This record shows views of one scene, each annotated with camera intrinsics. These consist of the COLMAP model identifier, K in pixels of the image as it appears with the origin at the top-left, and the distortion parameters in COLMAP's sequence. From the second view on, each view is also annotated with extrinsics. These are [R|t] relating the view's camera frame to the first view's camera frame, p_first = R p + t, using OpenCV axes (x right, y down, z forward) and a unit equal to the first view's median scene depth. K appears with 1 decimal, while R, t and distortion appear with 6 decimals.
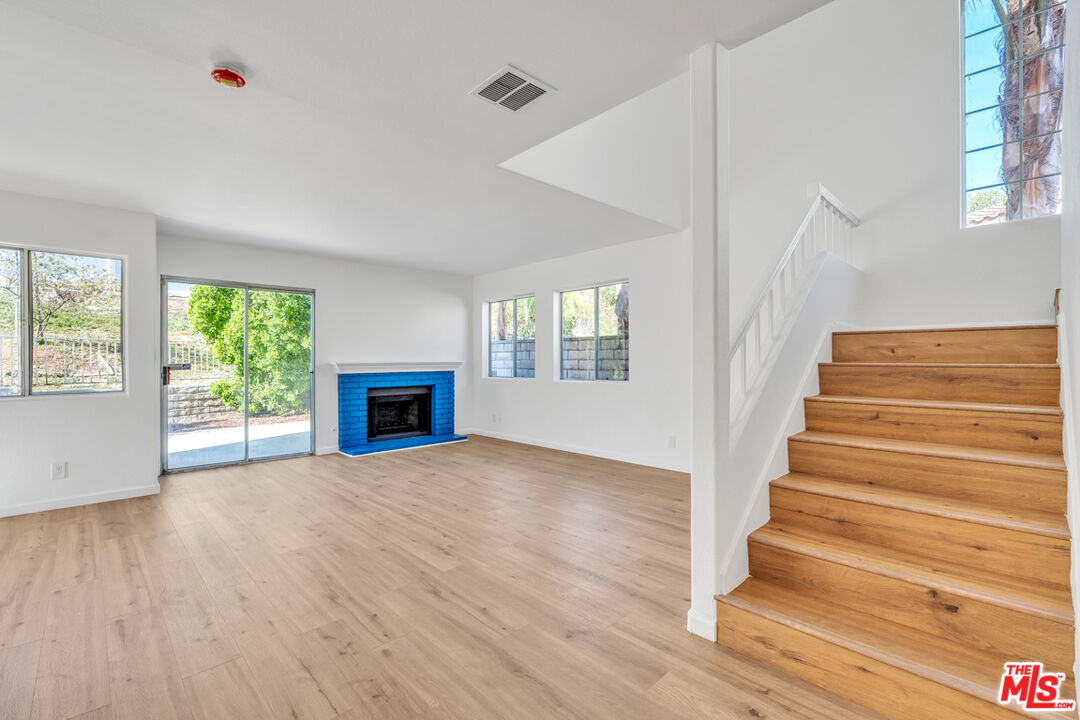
lens RADIAL K [[475.9, 0, 540.2], [0, 475.9, 358.1], [0, 0, 1]] dist [-0.007228, 0.001046]
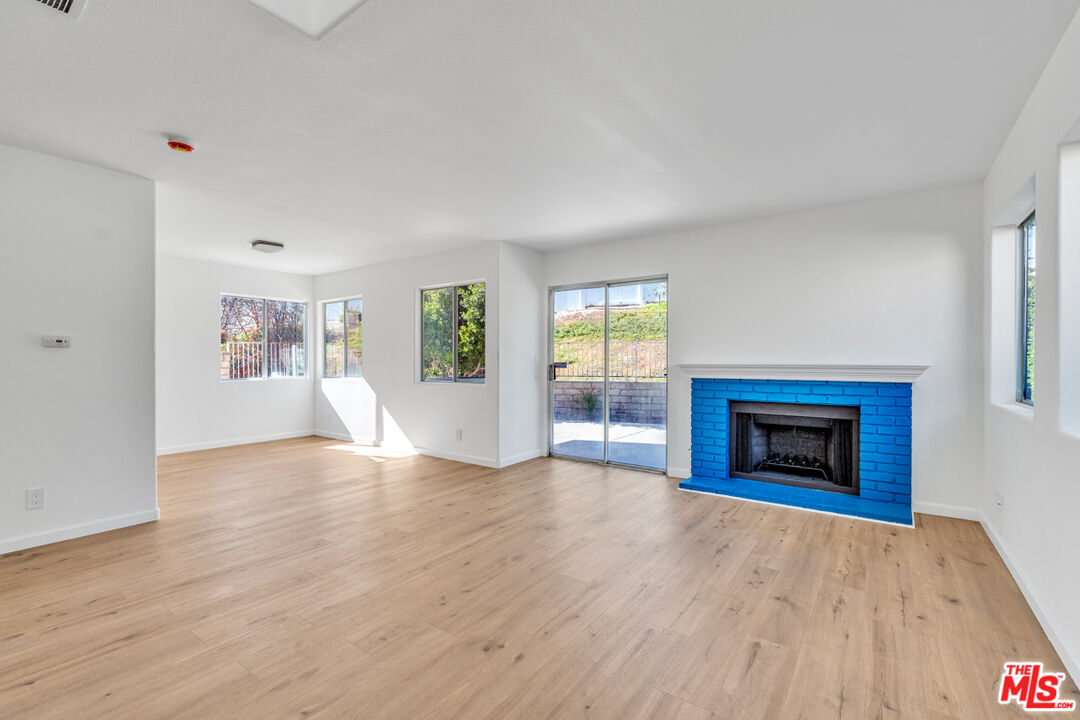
lens RADIAL K [[475.9, 0, 542.0], [0, 475.9, 352.2], [0, 0, 1]] dist [-0.007228, 0.001046]
pose [[0.177099, -0.009605, -0.984146, 0.277075], [-0.001049, 0.999950, -0.009948, -0.000482], [0.984192, 0.002794, 0.177080, 0.591250]]
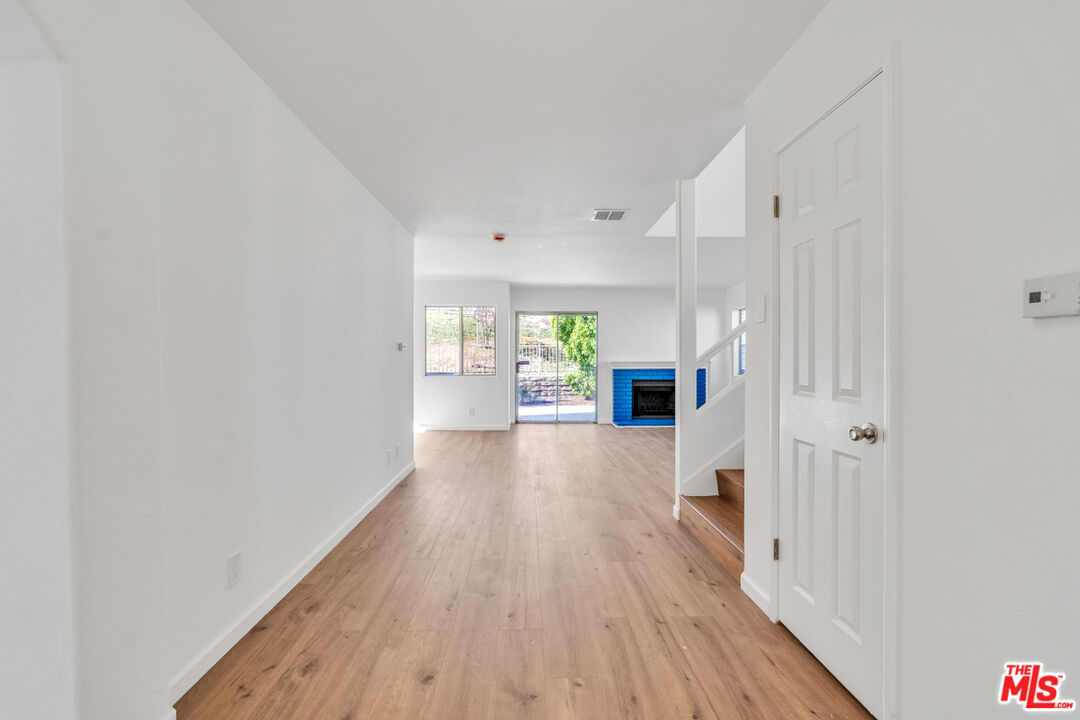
lens RADIAL K [[475.9, 0, 537.1], [0, 475.9, 362.0], [0, 0, 1]] dist [-0.007228, 0.001046]
pose [[0.736442, 0.009731, -0.676431, 0.360312], [-0.002470, 0.999929, 0.011695, -0.004293], [0.676496, -0.006942, 0.736413, -0.202161]]
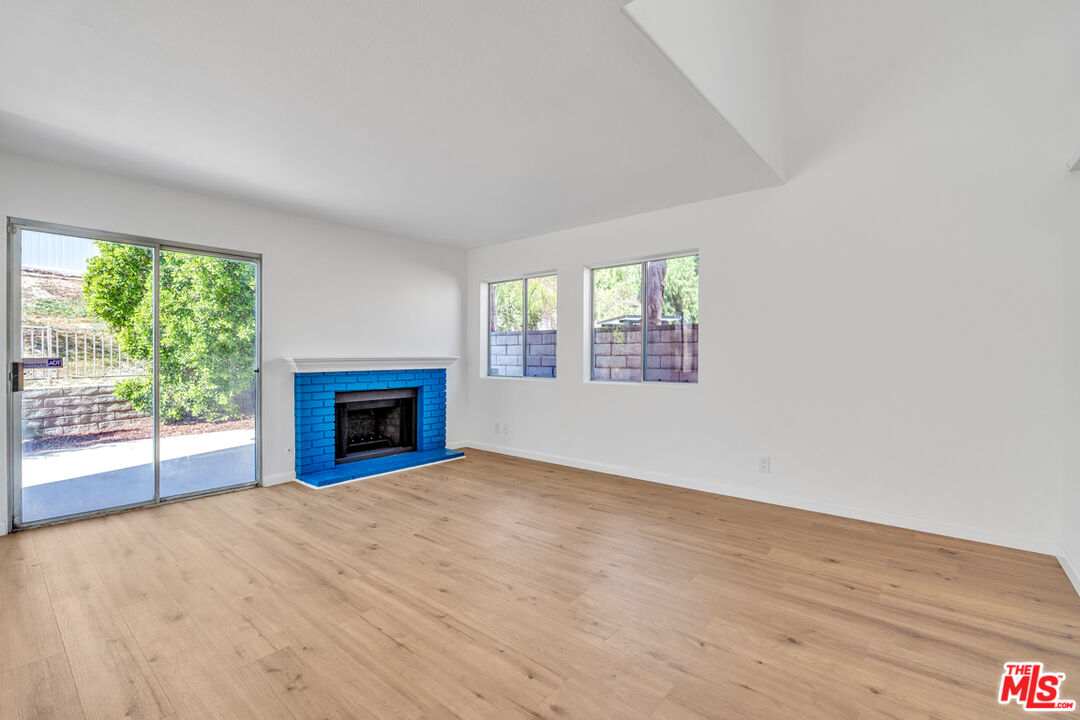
lens RADIAL K [[475.9, 0, 540.1], [0, 475.9, 362.7], [0, 0, 1]] dist [-0.007228, 0.001046]
pose [[0.994364, 0.003935, 0.105945, -0.123554], [-0.005945, 0.999808, 0.018666, 0.001827], [-0.105851, -0.019191, 0.994197, 0.229708]]
